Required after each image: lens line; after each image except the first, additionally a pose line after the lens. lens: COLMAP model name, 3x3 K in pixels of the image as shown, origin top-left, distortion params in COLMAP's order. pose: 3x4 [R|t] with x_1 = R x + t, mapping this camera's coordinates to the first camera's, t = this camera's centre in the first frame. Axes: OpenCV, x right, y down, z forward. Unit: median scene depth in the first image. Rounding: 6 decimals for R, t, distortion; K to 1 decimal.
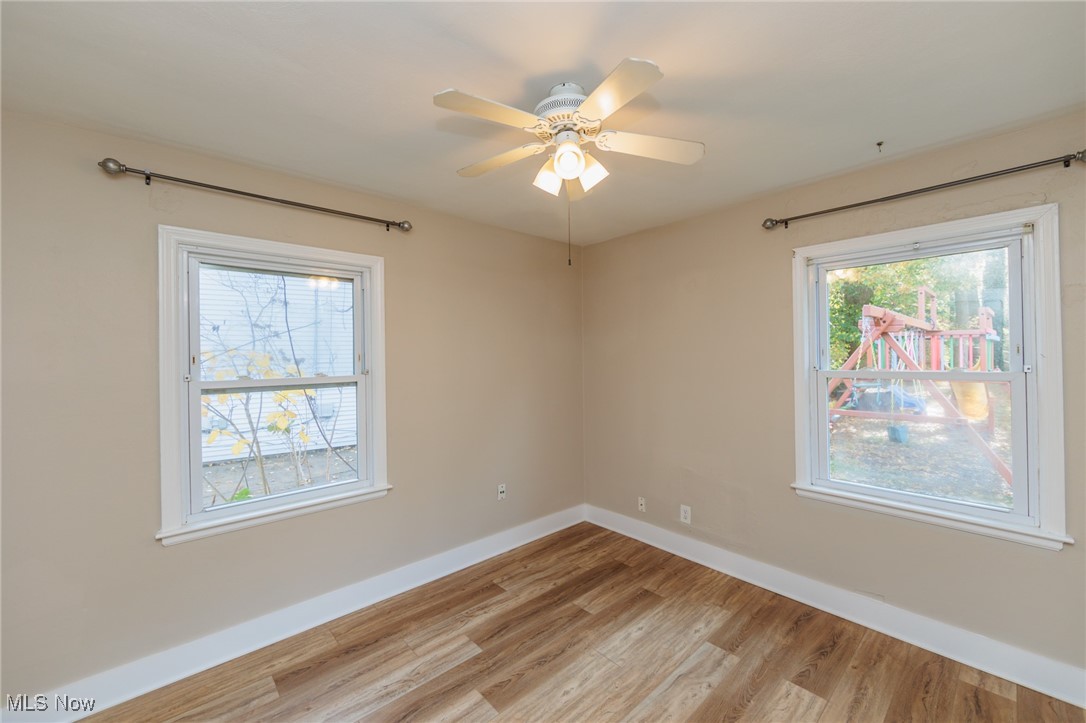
lens RADIAL K [[430.4, 0, 546.8], [0, 430.4, 355.3], [0, 0, 1]] dist [-0.004989, 0.000966]
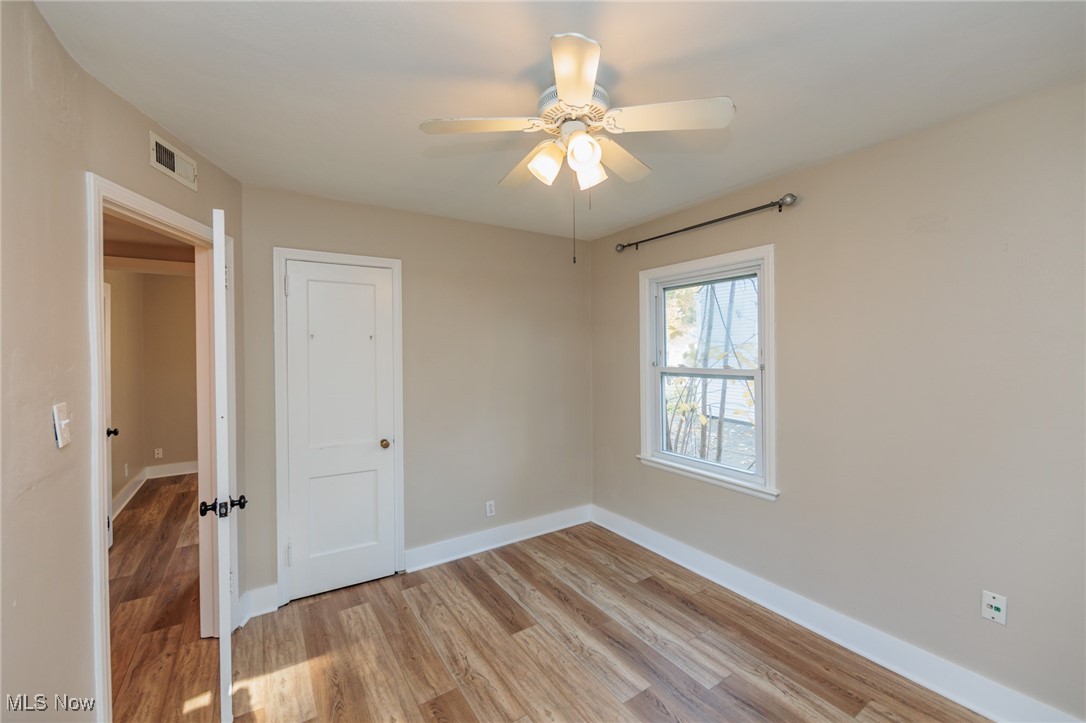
lens RADIAL K [[430.4, 0, 540.4], [0, 430.4, 353.8], [0, 0, 1]] dist [-0.004989, 0.000966]
pose [[-0.154412, 0.021934, -0.987763, 0.733433], [0.013059, 0.999712, 0.020158, -0.020905], [0.987920, -0.009787, -0.154654, 0.777638]]
